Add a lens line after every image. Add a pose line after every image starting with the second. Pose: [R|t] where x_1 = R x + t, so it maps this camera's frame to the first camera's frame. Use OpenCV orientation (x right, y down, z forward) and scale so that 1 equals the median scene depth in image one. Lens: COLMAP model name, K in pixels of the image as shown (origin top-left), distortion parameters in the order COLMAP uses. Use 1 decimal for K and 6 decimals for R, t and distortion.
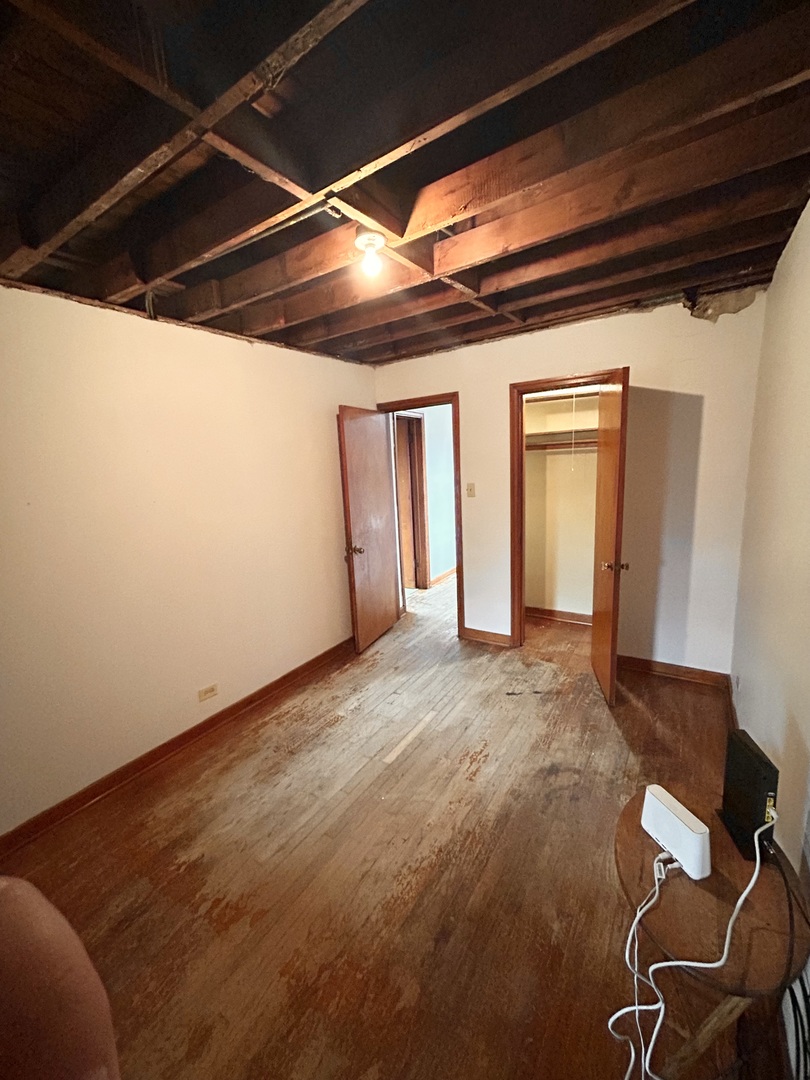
lens RADIAL K [[439.3, 0, 401.9], [0, 439.3, 536.8], [0, 0, 1]] dist [0.002741, 0.000120]
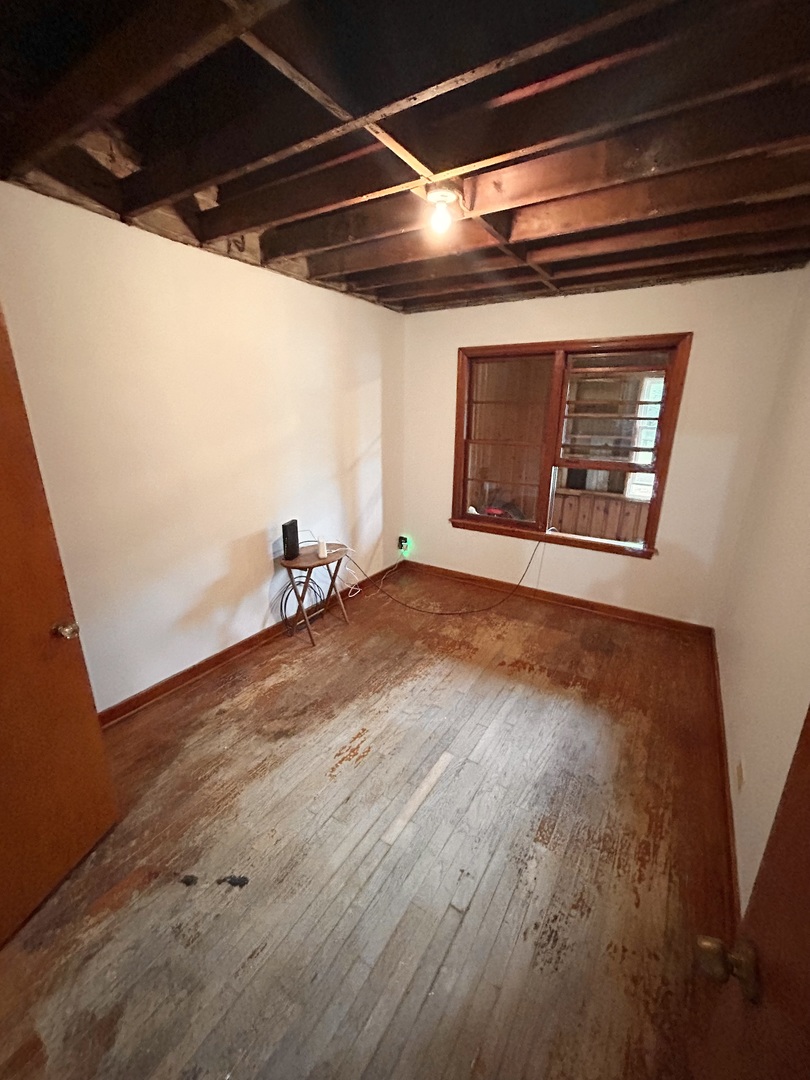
lens RADIAL K [[439.3, 0, 406.7], [0, 439.3, 538.6], [0, 0, 1]] dist [0.002741, 0.000120]
pose [[-0.998994, 0.044790, -0.002386, 0.036095], [0.038616, 0.885909, 0.462250, -0.316669], [0.022818, 0.461692, -0.886747, 1.653050]]
